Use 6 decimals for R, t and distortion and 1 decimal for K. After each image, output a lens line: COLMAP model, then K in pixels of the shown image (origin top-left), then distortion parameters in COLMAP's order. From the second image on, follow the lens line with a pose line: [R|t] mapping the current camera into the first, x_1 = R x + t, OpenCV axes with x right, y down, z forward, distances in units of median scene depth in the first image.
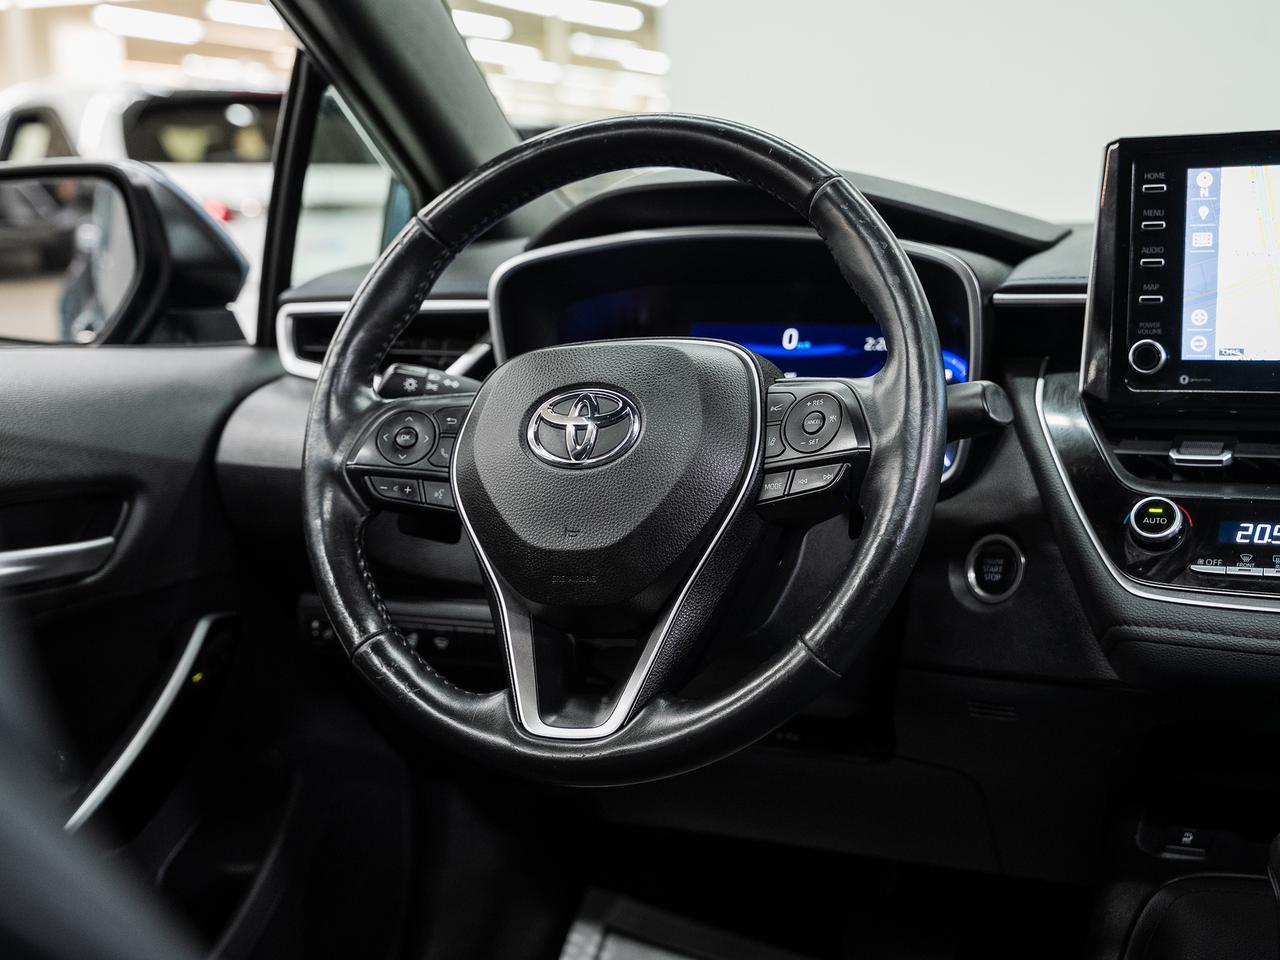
lens RADIAL K [[1837.2, 0, 654.7], [0, 1837.2, 452.6], [0, 0, 1]] dist [0.043934, 0.000000]
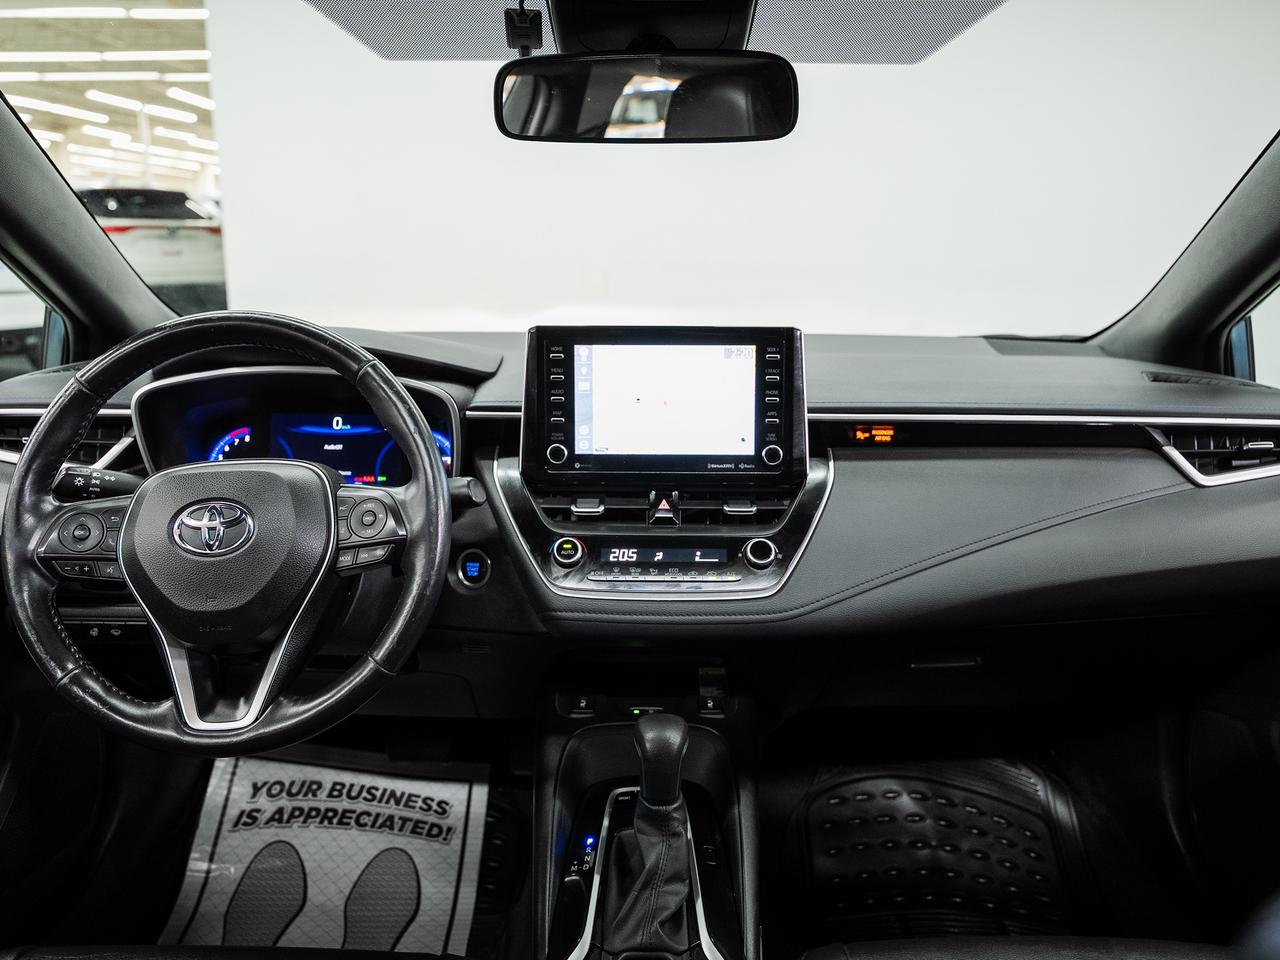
lens RADIAL K [[964.3, 0, 647.0], [0, 964.3, 475.4], [0, 0, 1]] dist [-0.003710, -0.024979]
pose [[0.915517, -0.070764, 0.396007, -0.021771], [0.022018, 0.991746, 0.126317, -0.146734], [-0.401676, -0.106926, 0.909518, 0.121691]]
